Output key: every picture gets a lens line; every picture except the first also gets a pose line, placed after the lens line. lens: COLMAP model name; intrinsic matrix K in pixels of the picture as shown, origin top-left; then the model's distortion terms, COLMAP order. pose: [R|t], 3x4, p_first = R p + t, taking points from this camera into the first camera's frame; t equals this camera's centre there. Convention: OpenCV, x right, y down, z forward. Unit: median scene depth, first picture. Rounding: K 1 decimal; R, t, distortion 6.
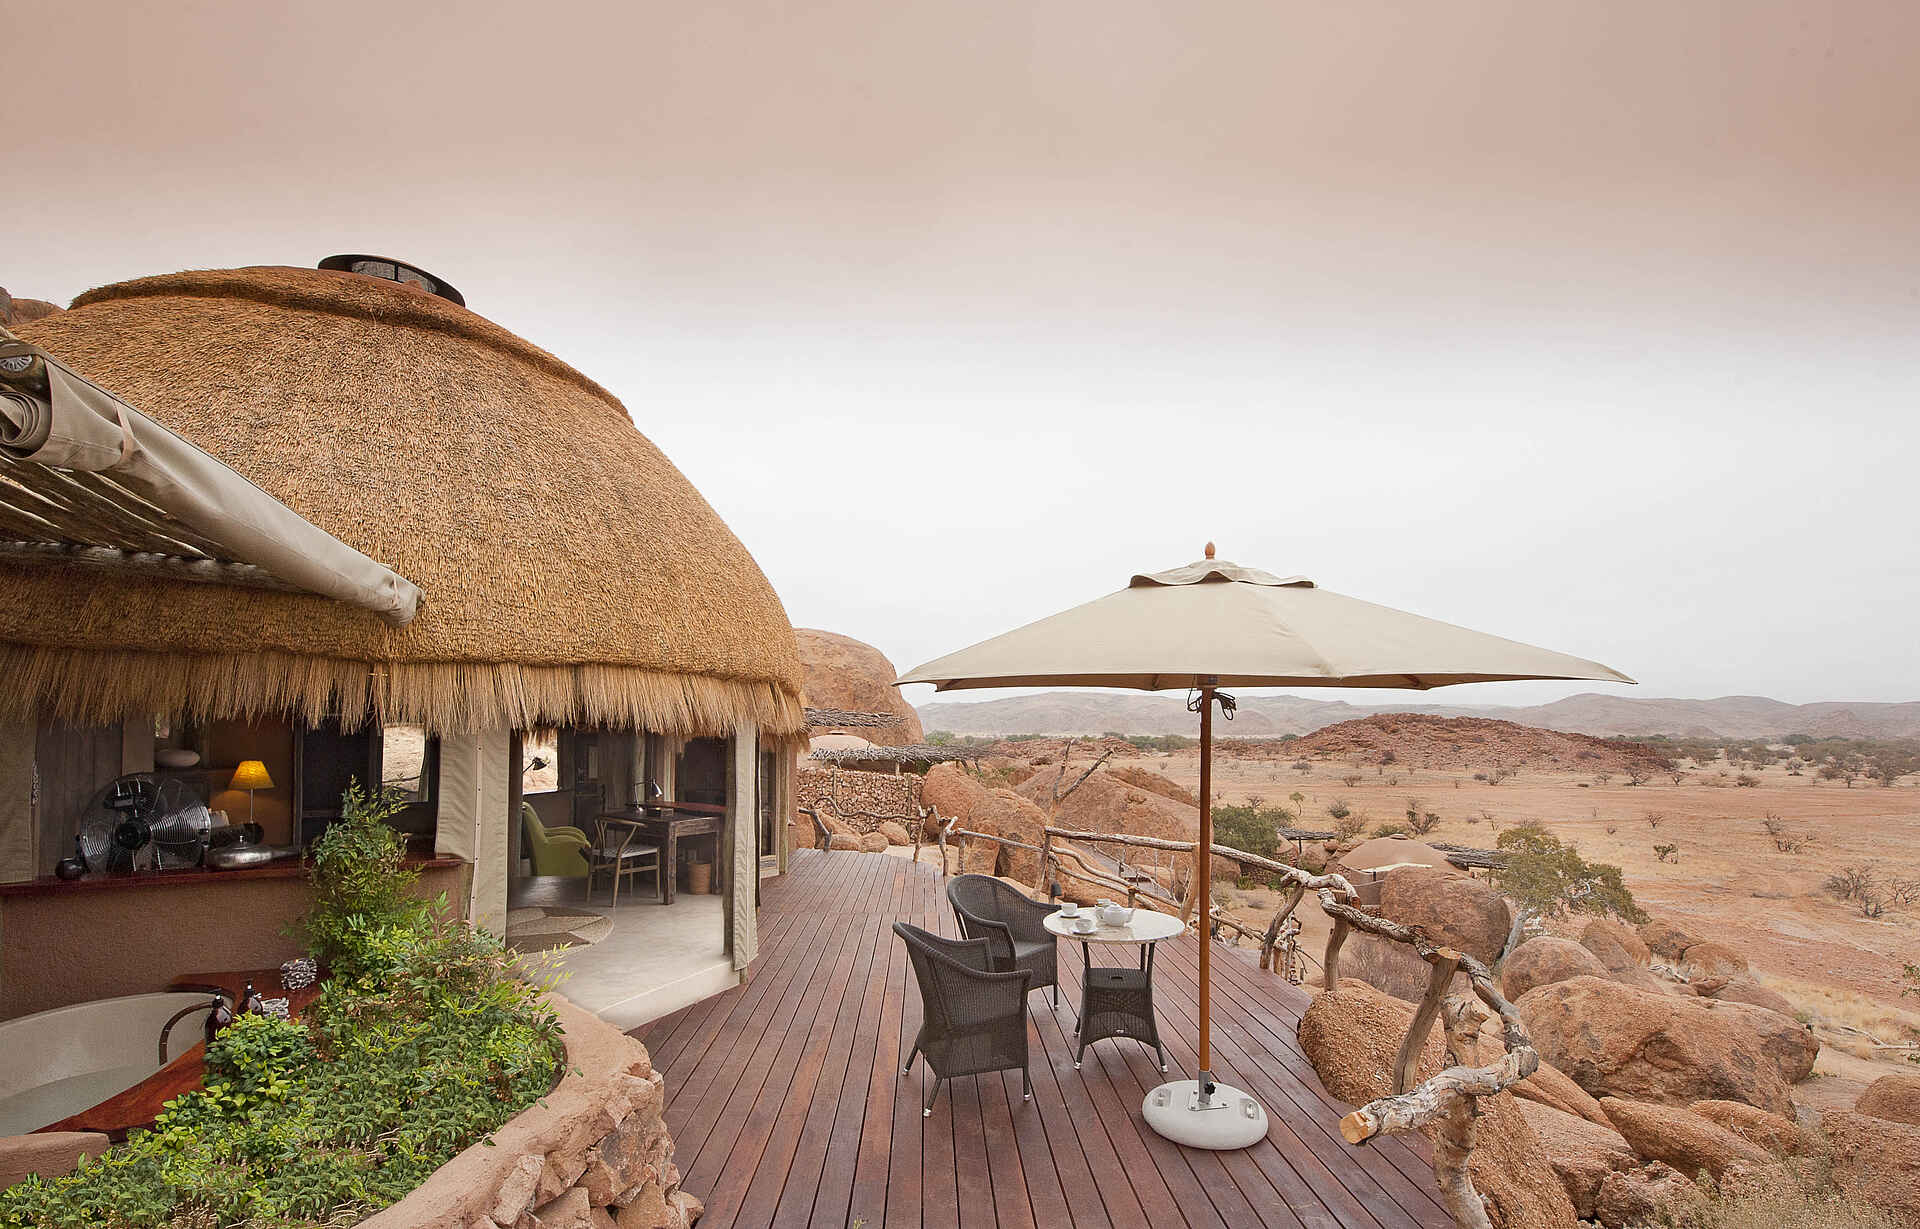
lens RADIAL K [[798.4, 0, 963.2], [0, 798.4, 635.0], [0, 0, 1]] dist [0.001021, 0.000141]
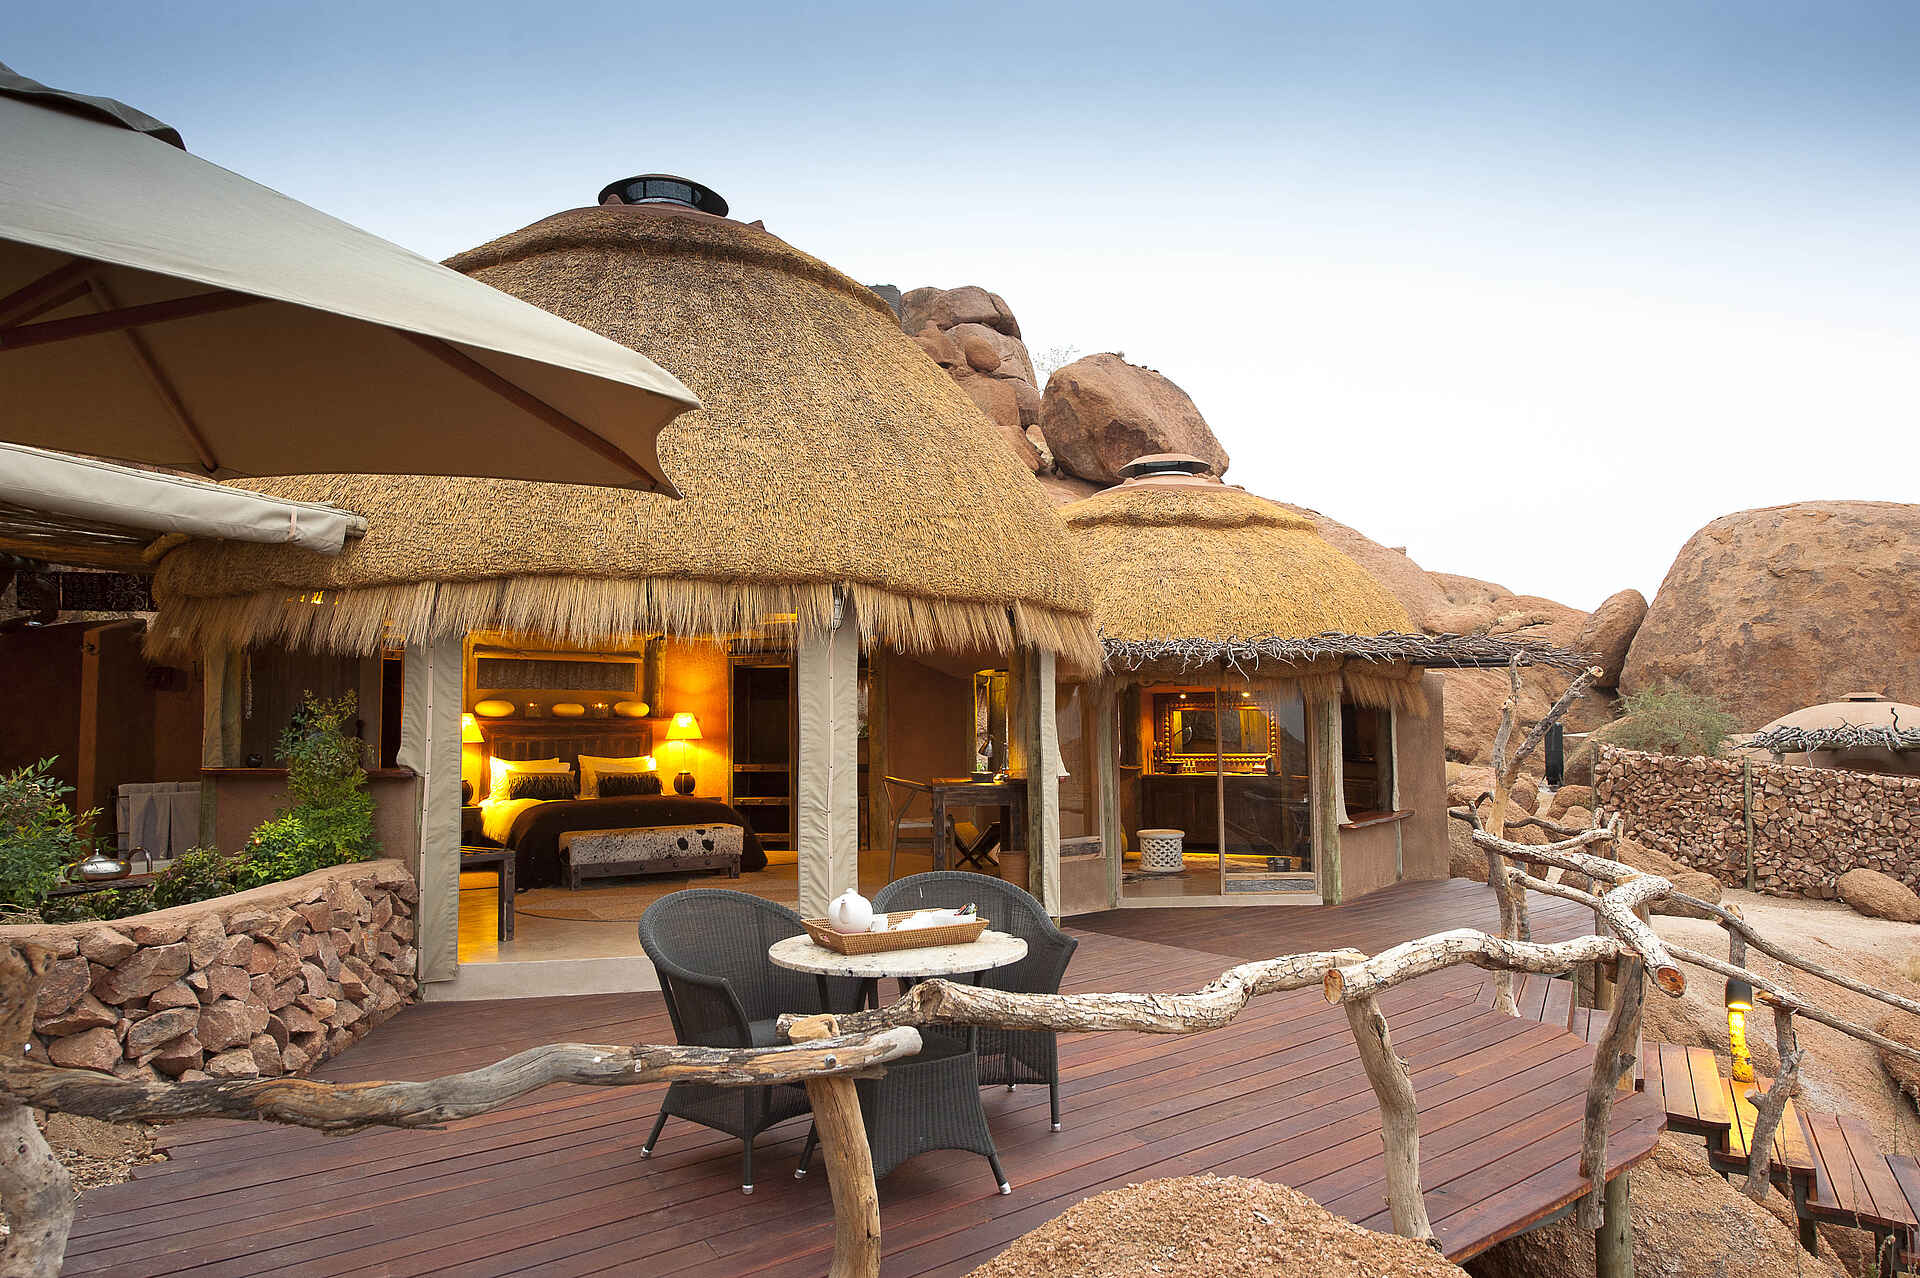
lens RADIAL K [[1266.6, 0, 971.7], [0, 1266.6, 649.3], [0, 0, 1]] dist [-0.000964, 0.001065]
pose [[0.606130, -0.056039, -0.793389, 0.993695], [0.107483, 0.994136, 0.011896, 0.158422], [0.788070, -0.092486, 0.608599, 0.511618]]
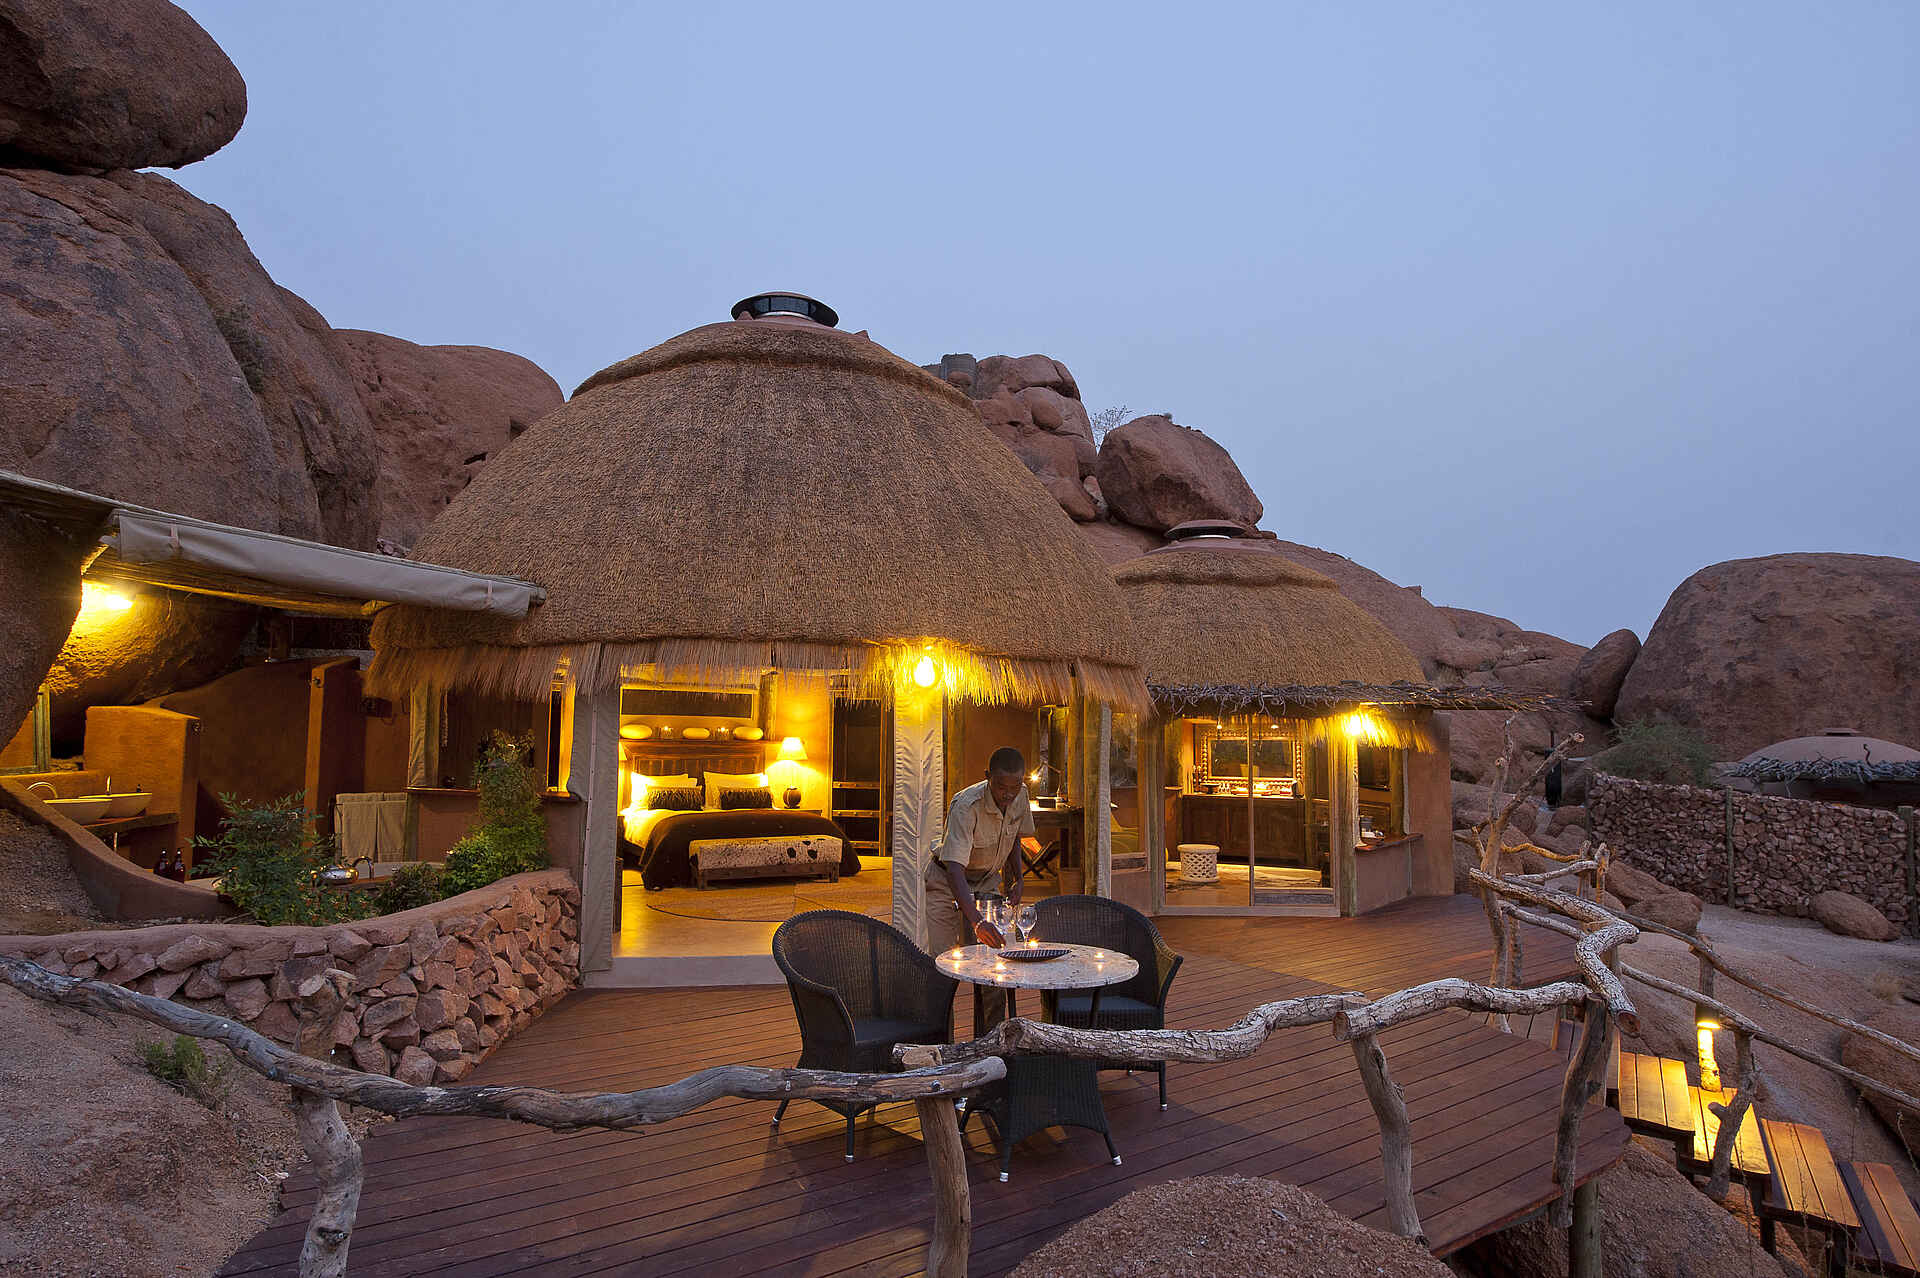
lens RADIAL K [[1108.3, 0, 968.8], [0, 1108.3, 648.8], [0, 0, 1]] dist [-0.005621, 0.000142]
pose [[0.560188, -0.059839, -0.826201, 1.040860], [0.092885, 0.995635, -0.009132, 0.103973], [0.823141, -0.071626, 0.563301, 0.469109]]
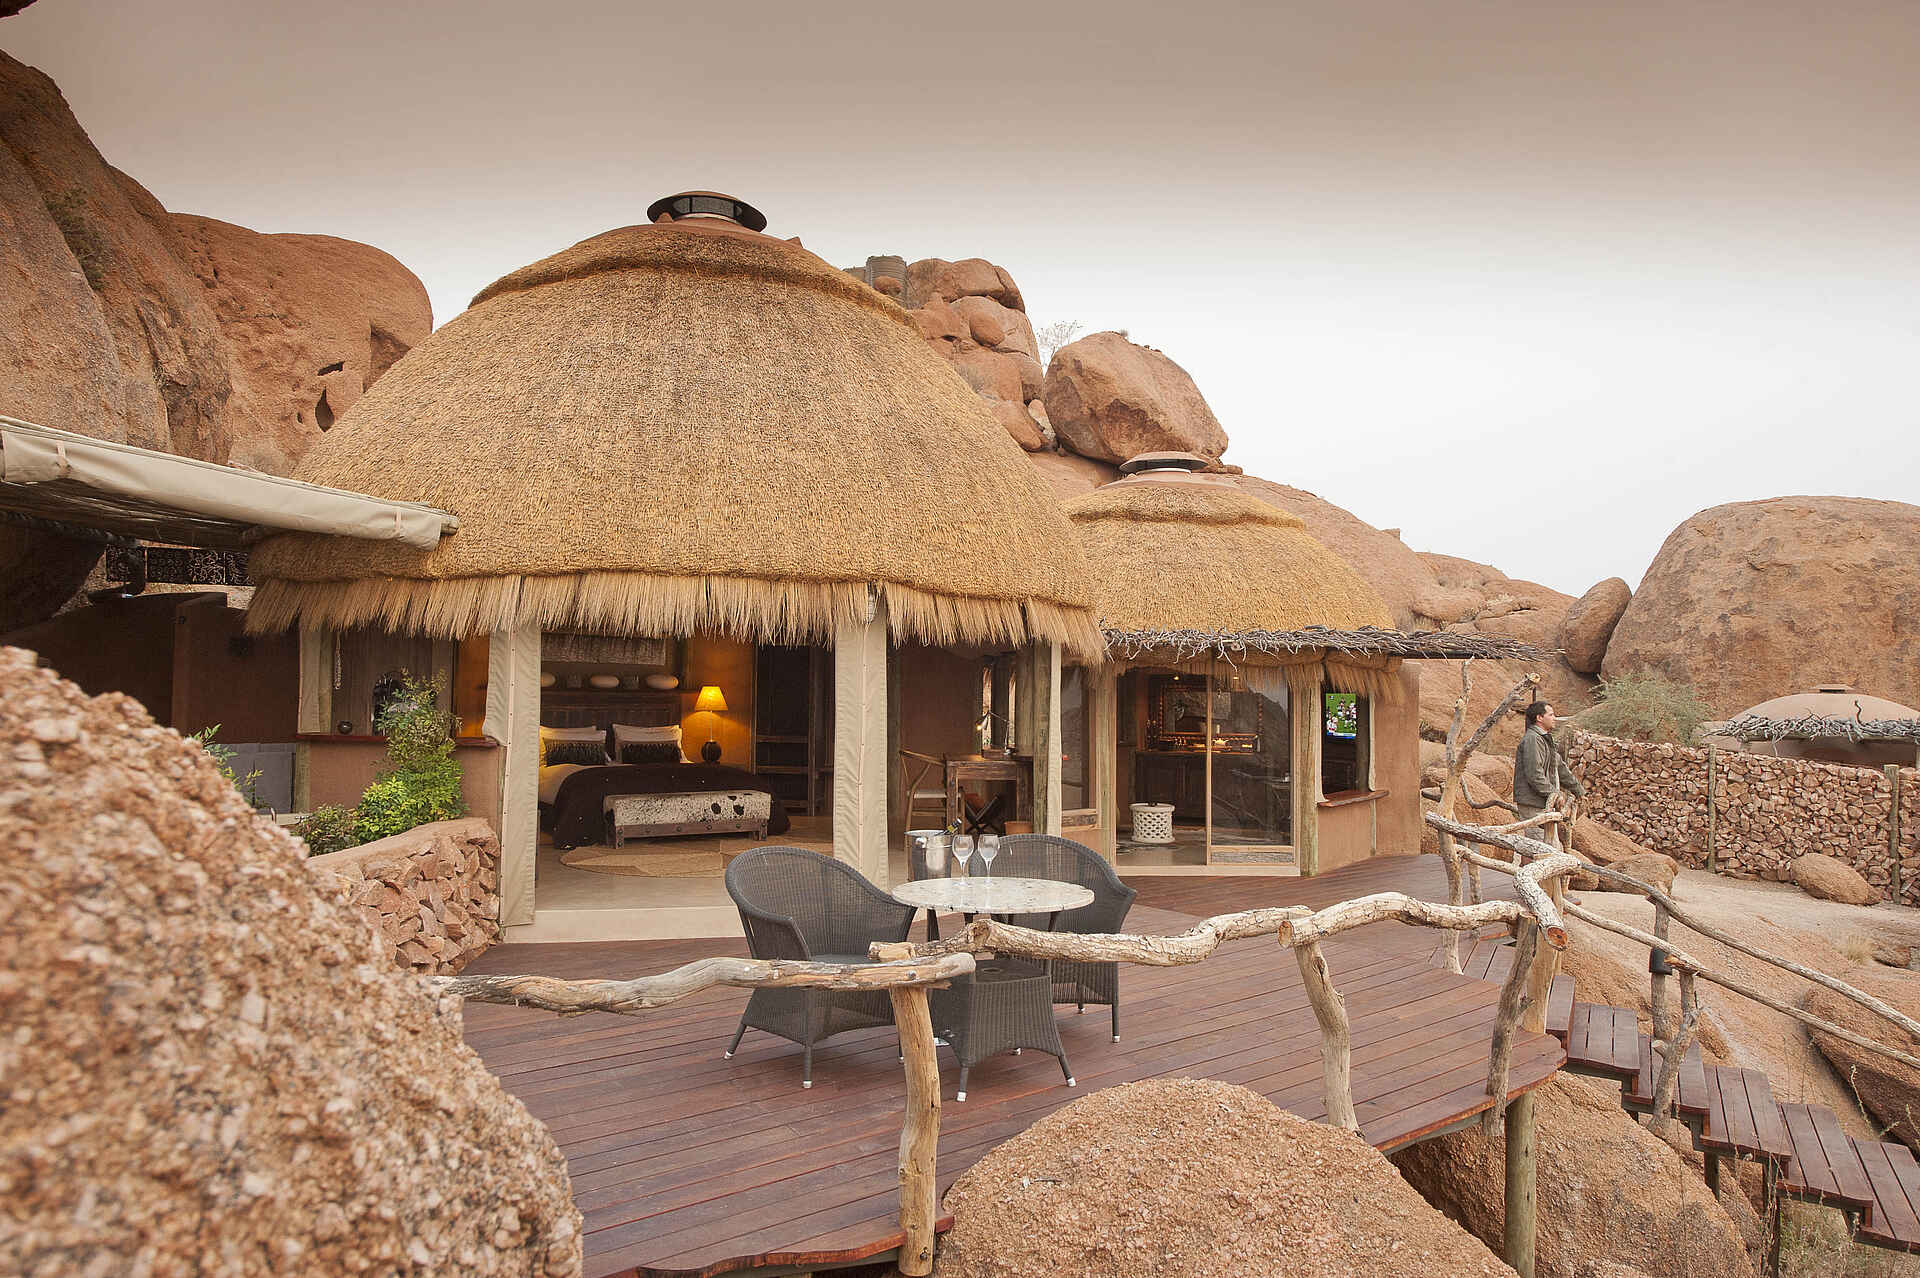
lens RADIAL K [[1266.6, 0, 969.4], [0, 1266.6, 651.1], [0, 0, 1]] dist [-0.000964, 0.001065]
pose [[0.608731, -0.021915, -0.793074, 1.132813], [0.086547, 0.995487, 0.038922, 0.117801], [0.788642, -0.092331, 0.607881, 0.369482]]
